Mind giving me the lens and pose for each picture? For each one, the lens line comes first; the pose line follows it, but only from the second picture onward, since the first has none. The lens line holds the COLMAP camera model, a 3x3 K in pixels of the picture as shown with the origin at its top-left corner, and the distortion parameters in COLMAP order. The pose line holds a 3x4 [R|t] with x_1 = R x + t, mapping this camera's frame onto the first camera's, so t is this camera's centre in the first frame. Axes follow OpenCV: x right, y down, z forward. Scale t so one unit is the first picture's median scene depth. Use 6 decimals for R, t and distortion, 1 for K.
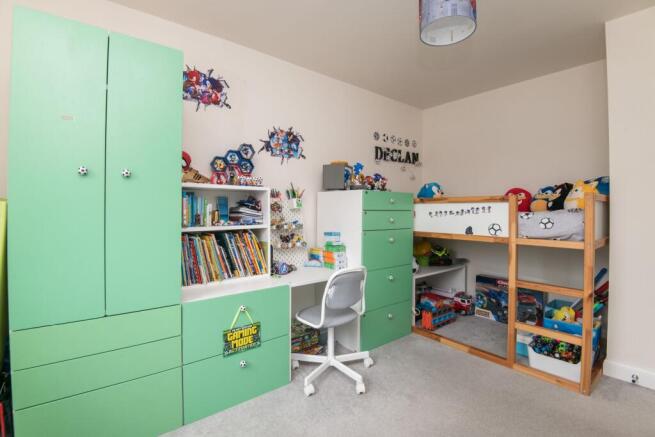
lens RADIAL K [[304.2, 0, 327.8], [0, 304.2, 206.2], [0, 0, 1]] dist [-0.001770, -0.000228]
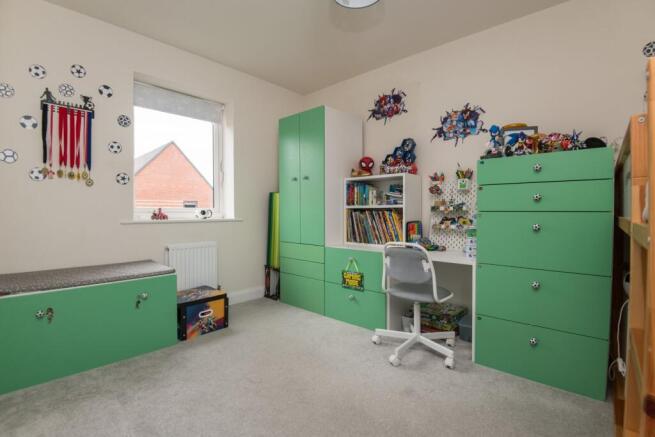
lens RADIAL K [[306.1, 0, 327.5], [0, 306.1, 218.5], [0, 0, 1]] dist [-0.033340, -0.000472]
pose [[0.140832, 0.009009, -0.989992, 0.887886], [0.006587, 0.999928, 0.010037, 0.097028], [0.990012, -0.007935, 0.140763, 0.527789]]
